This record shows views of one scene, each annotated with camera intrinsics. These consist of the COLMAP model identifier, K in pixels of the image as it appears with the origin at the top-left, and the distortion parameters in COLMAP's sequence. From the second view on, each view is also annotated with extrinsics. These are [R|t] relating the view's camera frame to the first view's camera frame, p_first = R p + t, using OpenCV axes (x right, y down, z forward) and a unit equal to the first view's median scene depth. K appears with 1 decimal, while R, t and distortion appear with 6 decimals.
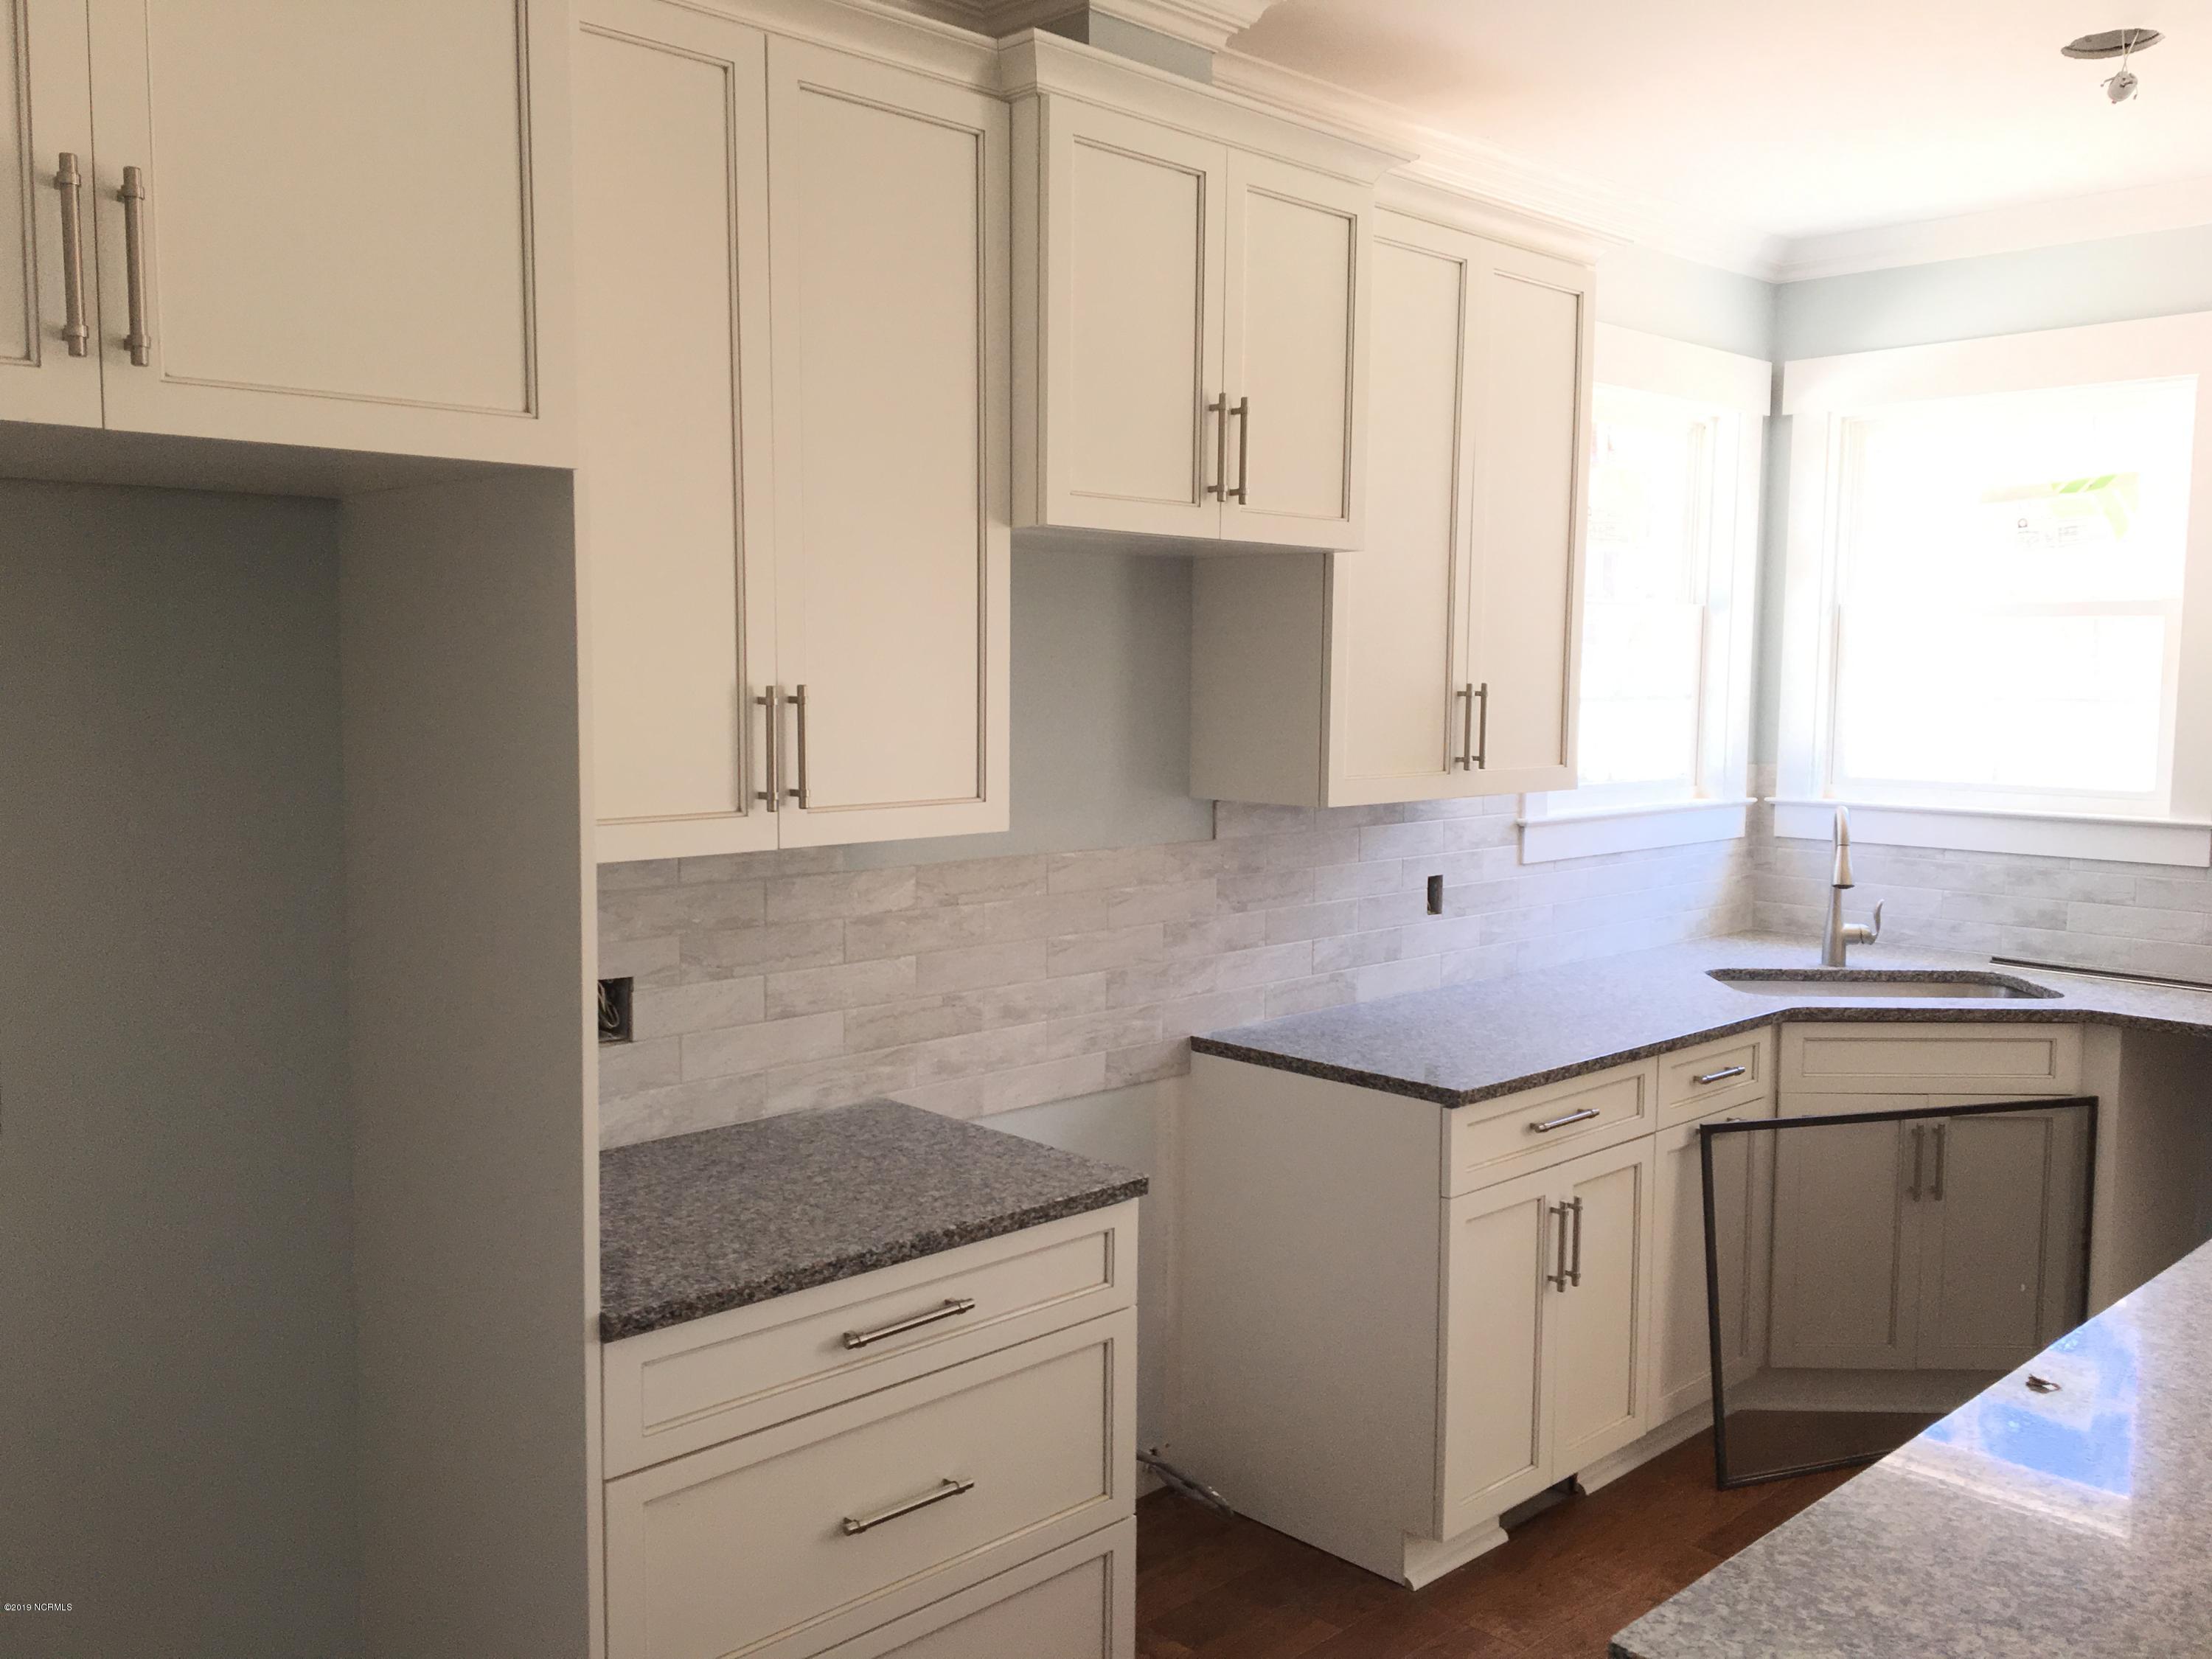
lens RADIAL K [[1872.7, 0, 1112.2], [0, 1872.7, 831.1], [0, 0, 1]] dist [0.073084, -0.107653]
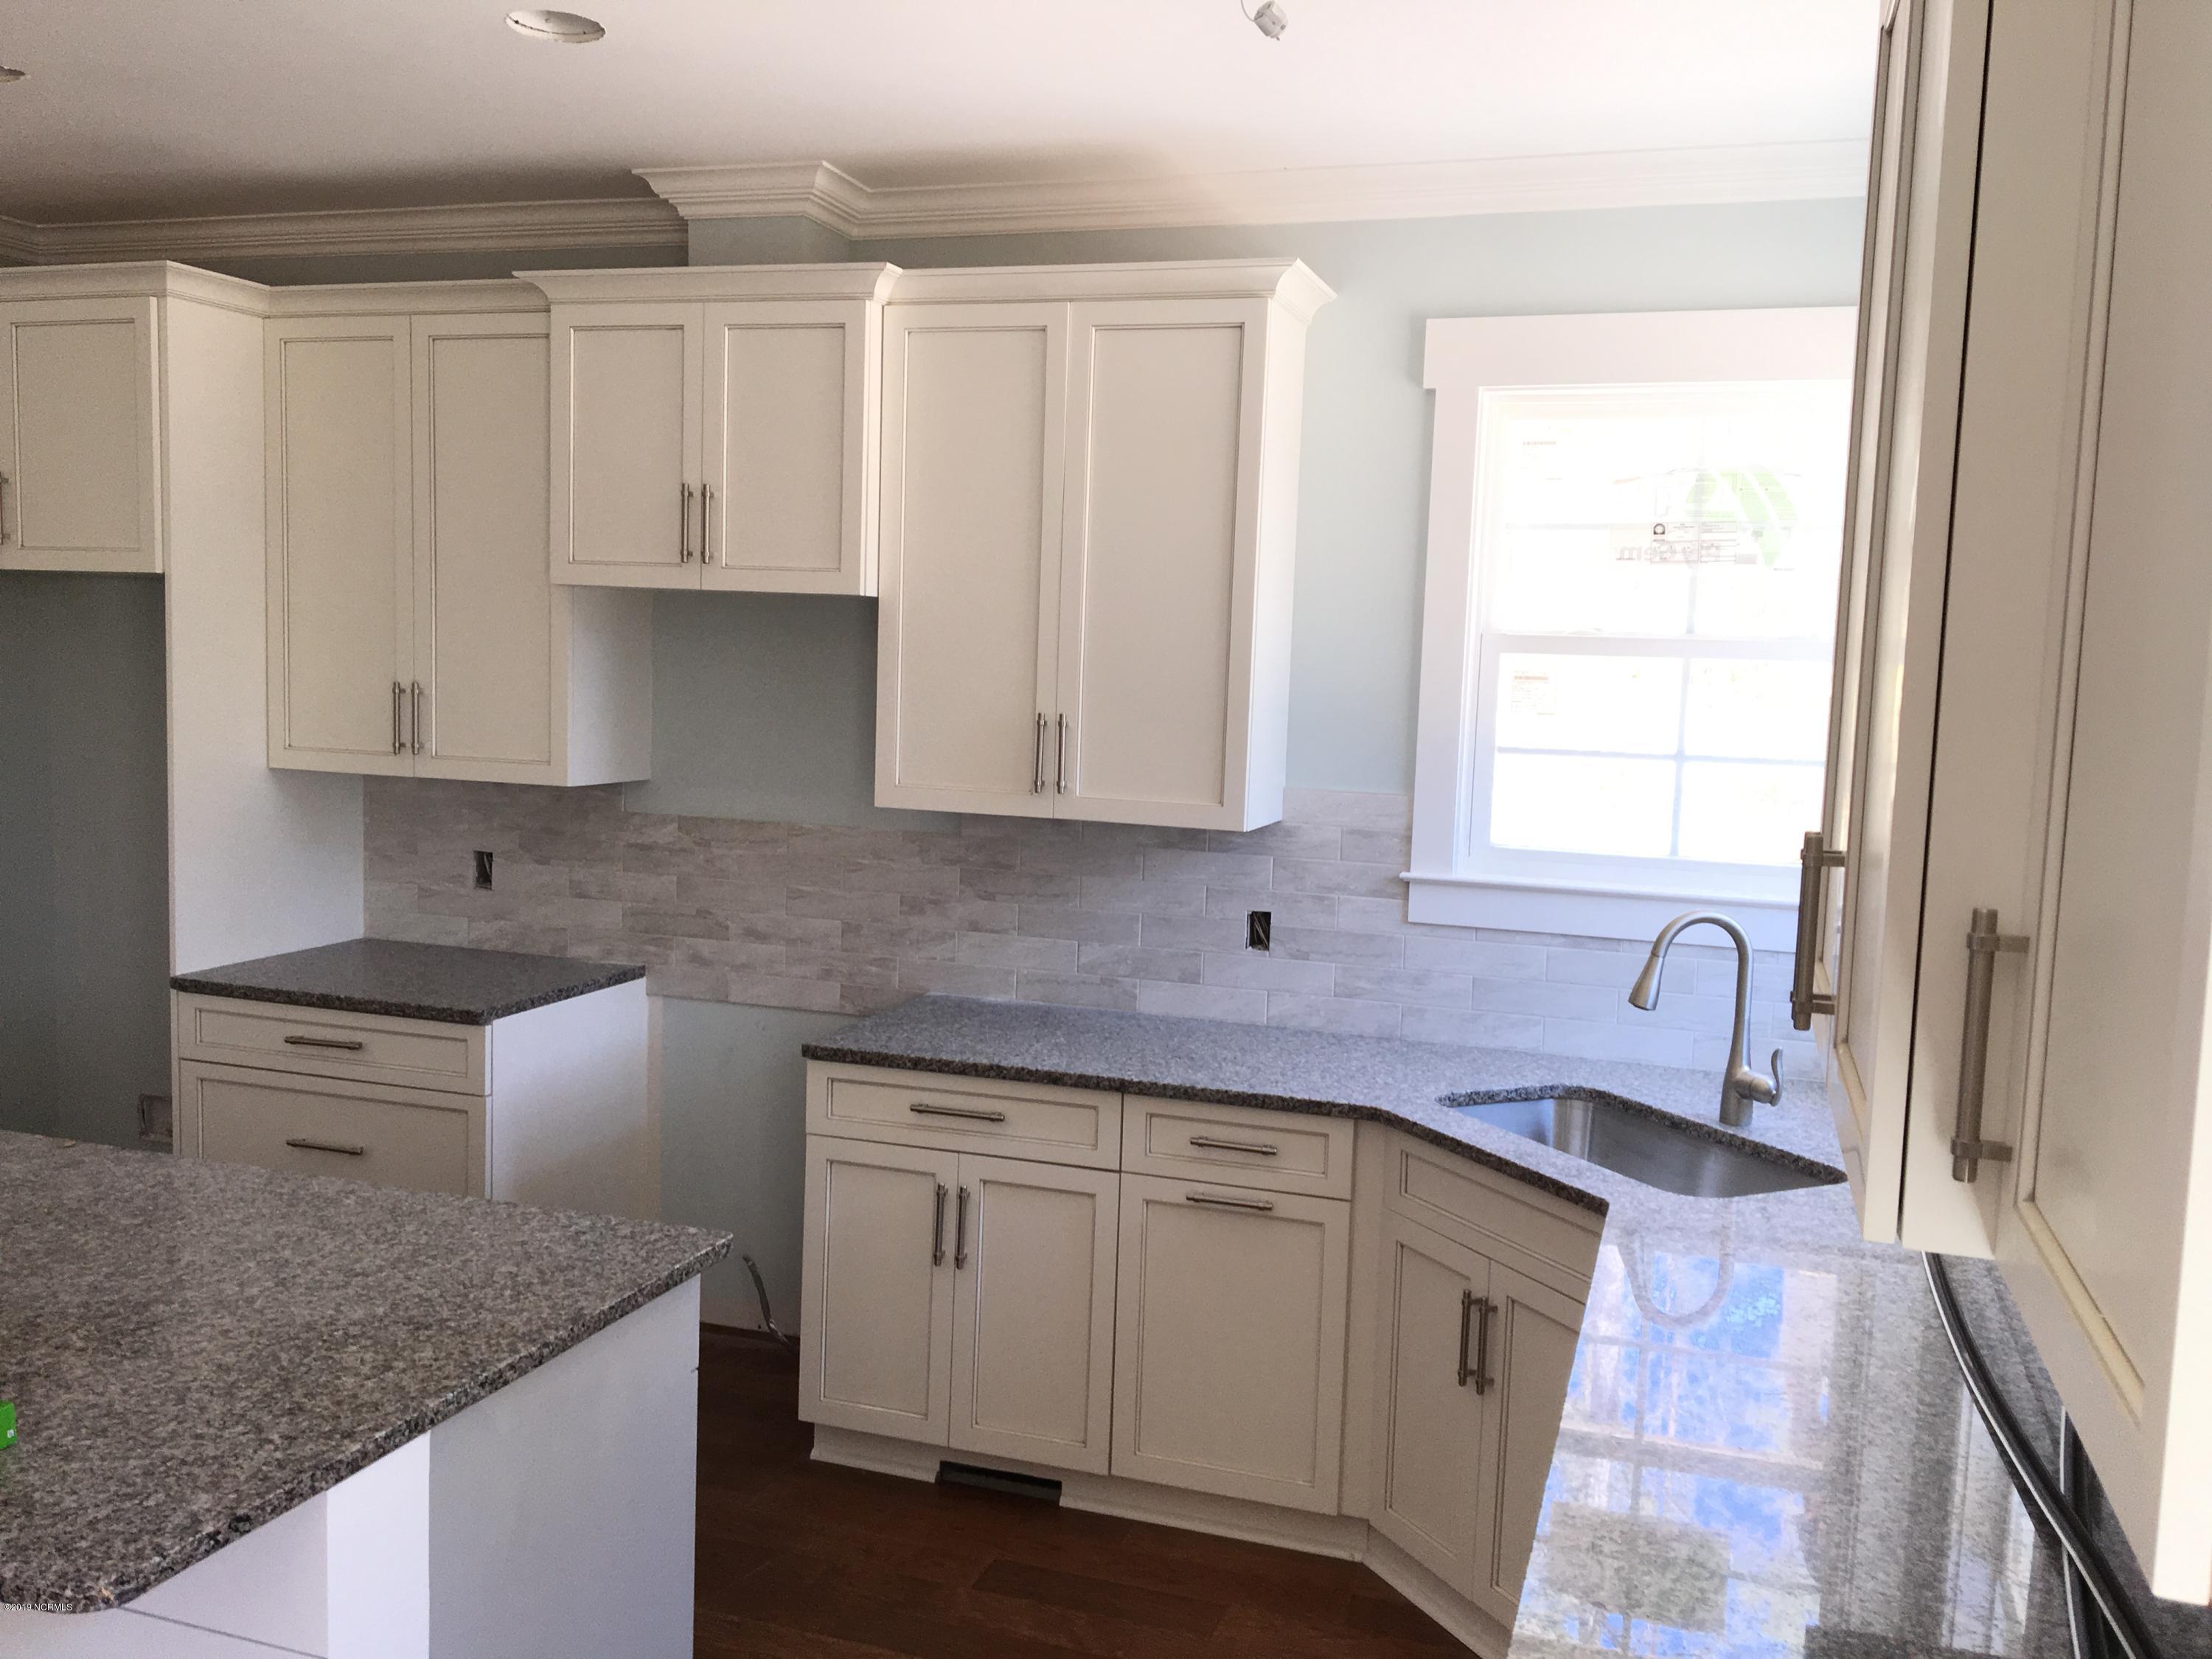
lens RADIAL K [[1872.7, 0, 1110.2], [0, 1872.7, 826.5], [0, 0, 1]] dist [0.073084, -0.107653]
pose [[0.452239, 0.094044, -0.886925, 1.193496], [-0.107938, 0.992887, 0.050243, -0.073424], [0.885341, 0.073011, 0.459173, 0.551380]]
